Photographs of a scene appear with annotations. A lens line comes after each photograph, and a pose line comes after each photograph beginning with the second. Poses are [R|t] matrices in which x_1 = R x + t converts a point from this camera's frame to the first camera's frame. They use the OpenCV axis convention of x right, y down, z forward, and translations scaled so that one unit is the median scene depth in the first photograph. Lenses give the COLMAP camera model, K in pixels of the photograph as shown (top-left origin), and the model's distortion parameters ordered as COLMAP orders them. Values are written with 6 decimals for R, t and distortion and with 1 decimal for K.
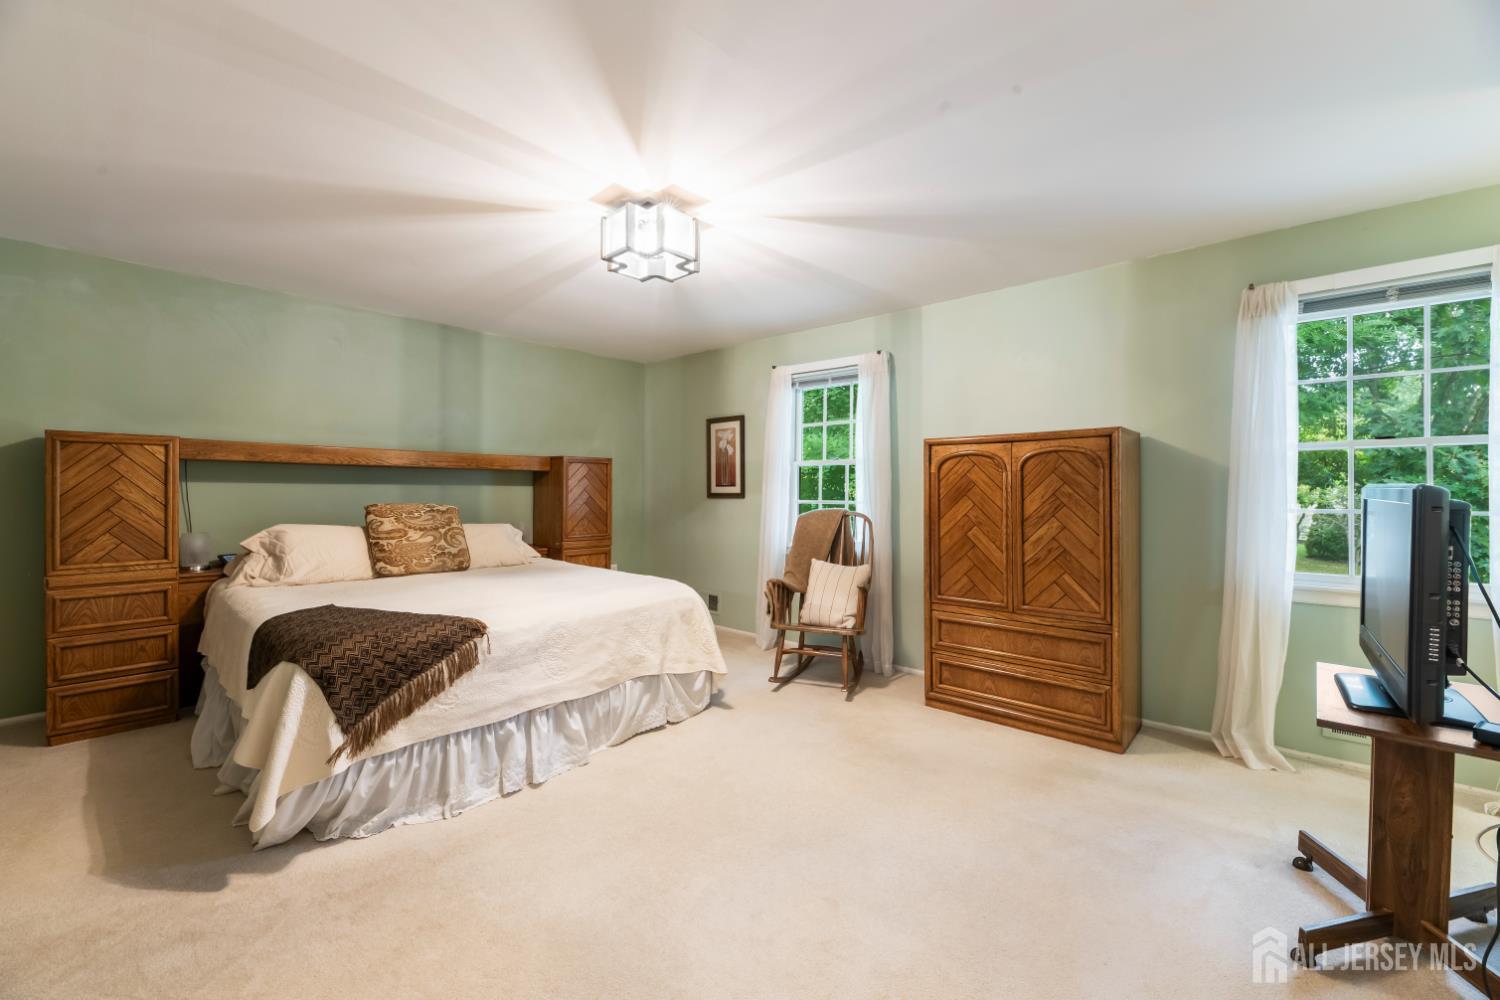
lens RADIAL K [[604.8, 0, 758.1], [0, 604.8, 490.8], [0, 0, 1]] dist [-0.002969, -0.002140]
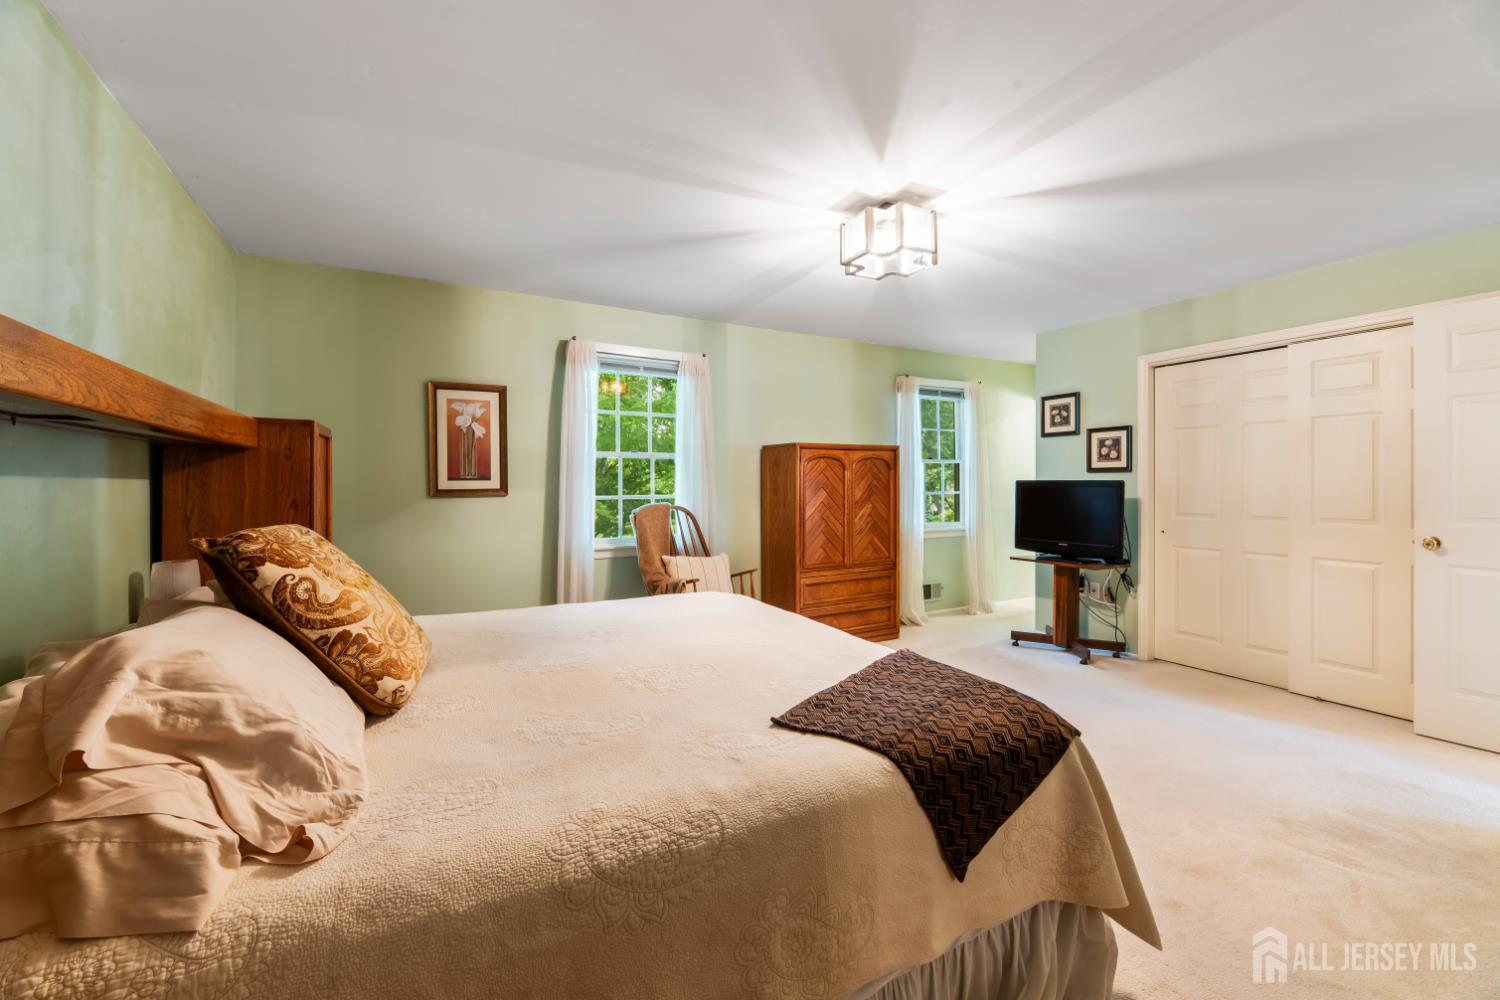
lens RADIAL K [[604.8, 0, 760.8], [0, 604.8, 495.1], [0, 0, 1]] dist [-0.002969, -0.002140]
pose [[0.343727, -0.016371, 0.938927, -0.721137], [0.007500, 0.999864, 0.014687, 0.003280], [-0.939040, 0.001994, 0.343803, 0.500000]]
